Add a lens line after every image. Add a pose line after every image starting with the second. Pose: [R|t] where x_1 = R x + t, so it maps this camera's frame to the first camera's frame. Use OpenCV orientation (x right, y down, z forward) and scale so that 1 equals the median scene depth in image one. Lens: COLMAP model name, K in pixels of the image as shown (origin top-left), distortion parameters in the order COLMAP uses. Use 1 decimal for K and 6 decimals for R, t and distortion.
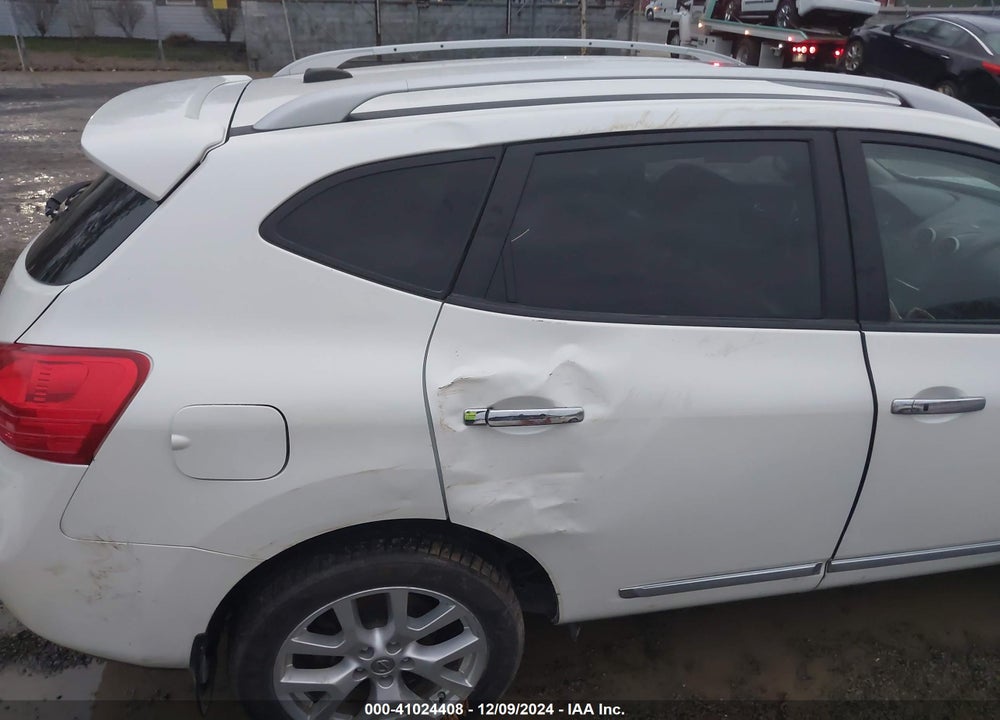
lens RADIAL K [[788.6, 0, 500.0], [0, 788.6, 360.0], [0, 0, 1]] dist [0.003267, -0.007746]
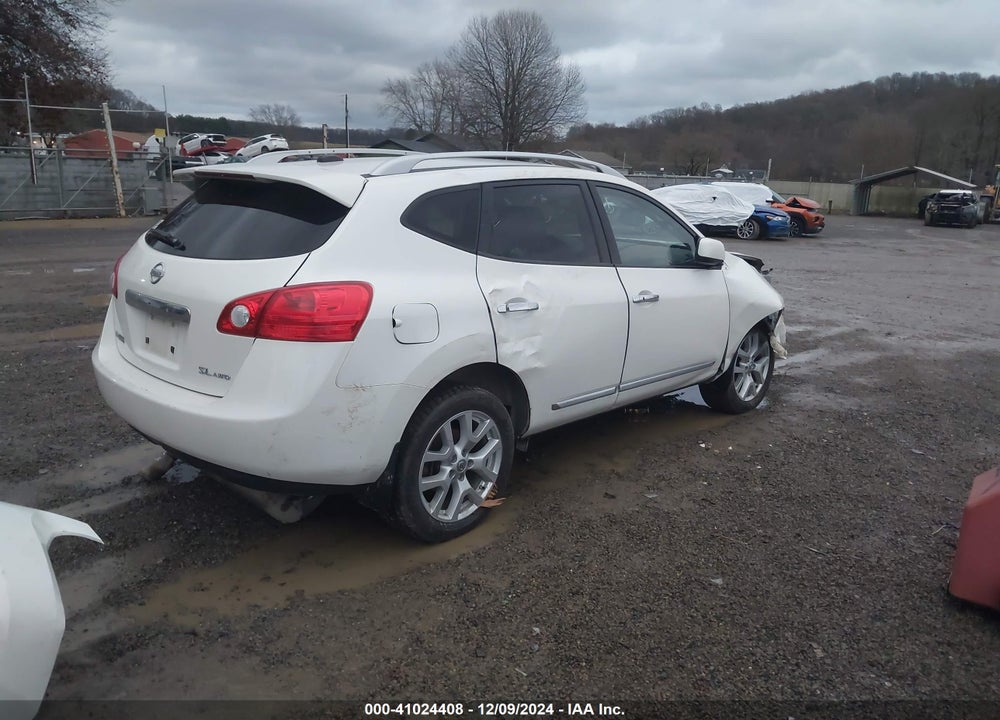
lens RADIAL K [[787.2, 0, 500.0], [0, 787.2, 360.0], [0, 0, 1]] dist [-0.007368, -0.001460]
pose [[0.815585, -0.126465, 0.564649, -1.078786], [0.226498, 0.967733, -0.110412, 0.382131], [-0.532466, 0.217942, 0.817913, -0.570616]]
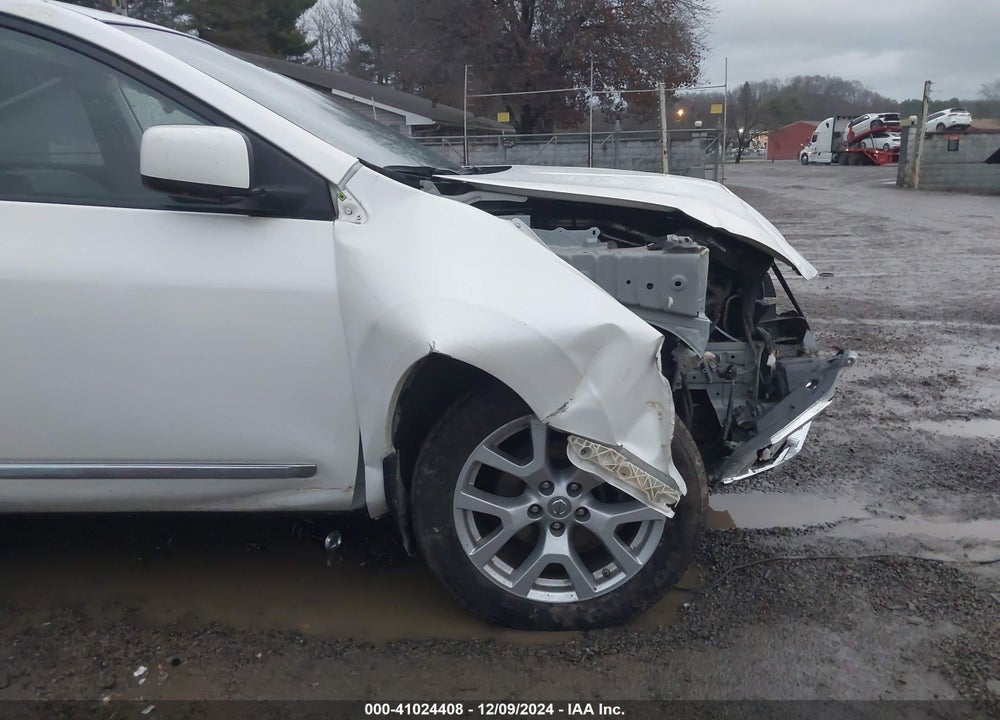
lens RADIAL K [[796.0, 0, 501.2], [0, 796.0, 346.7], [0, 0, 1]] dist [0.002531, -0.010516]
pose [[0.974845, 0.009931, -0.222663, 1.480506], [-0.054329, 0.979462, -0.194172, 0.290386], [0.216161, 0.201384, 0.955363, 0.299071]]
